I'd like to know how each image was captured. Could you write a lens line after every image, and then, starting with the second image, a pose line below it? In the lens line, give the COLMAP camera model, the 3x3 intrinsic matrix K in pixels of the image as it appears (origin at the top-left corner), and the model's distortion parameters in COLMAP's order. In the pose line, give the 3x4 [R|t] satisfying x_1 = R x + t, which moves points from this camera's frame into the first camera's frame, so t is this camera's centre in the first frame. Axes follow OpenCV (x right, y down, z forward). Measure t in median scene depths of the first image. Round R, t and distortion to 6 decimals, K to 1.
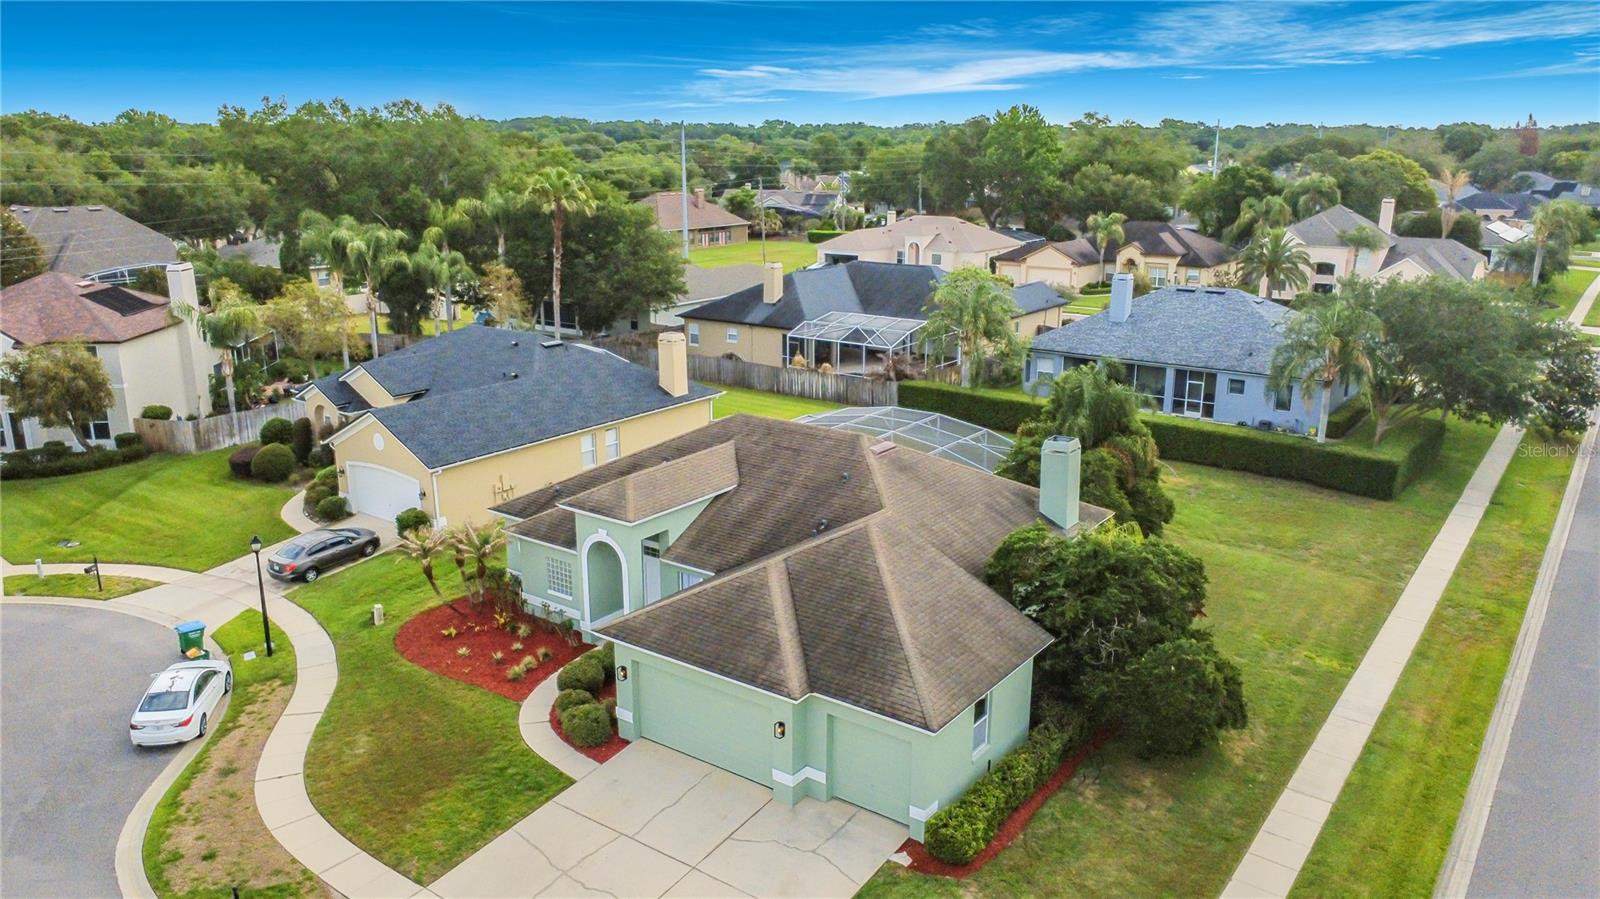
lens RADIAL K [[1164.0, 0, 800.0], [0, 1164.0, 449.5], [0, 0, 1]] dist [-0.003073, -0.000363]
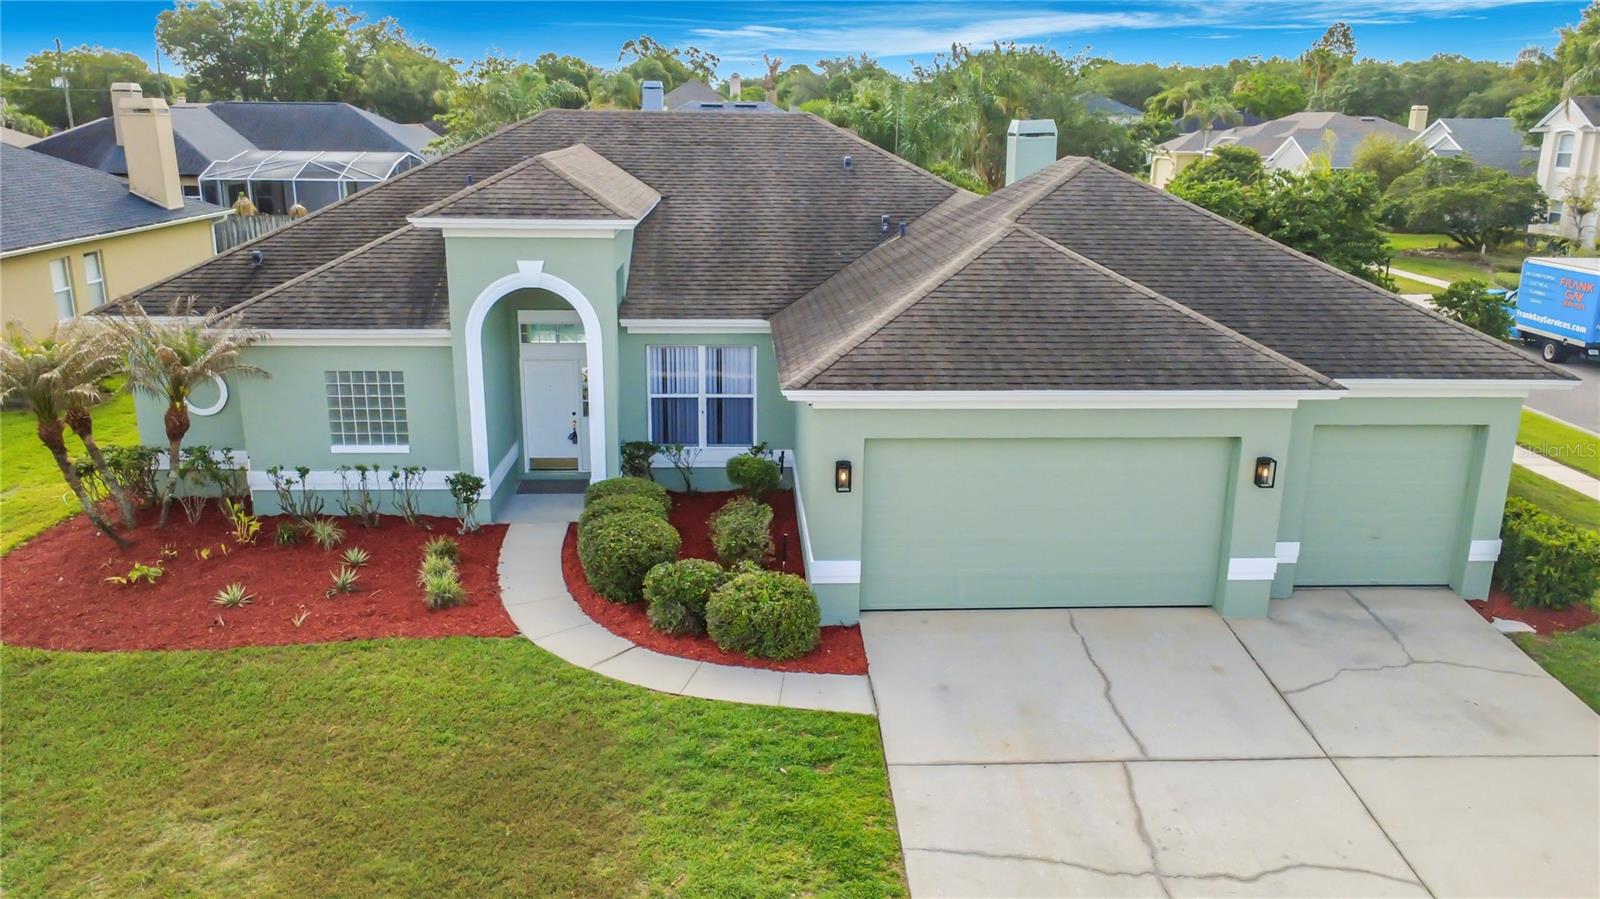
lens RADIAL K [[1192.8, 0, 800.0], [0, 1192.8, 449.5], [0, 0, 1]] dist [0.002831, 0.001362]
pose [[0.773154, -0.161171, 0.613398, -0.274717], [0.154799, 0.985876, 0.063923, 0.090991], [-0.615037, 0.045531, 0.787183, 0.389832]]
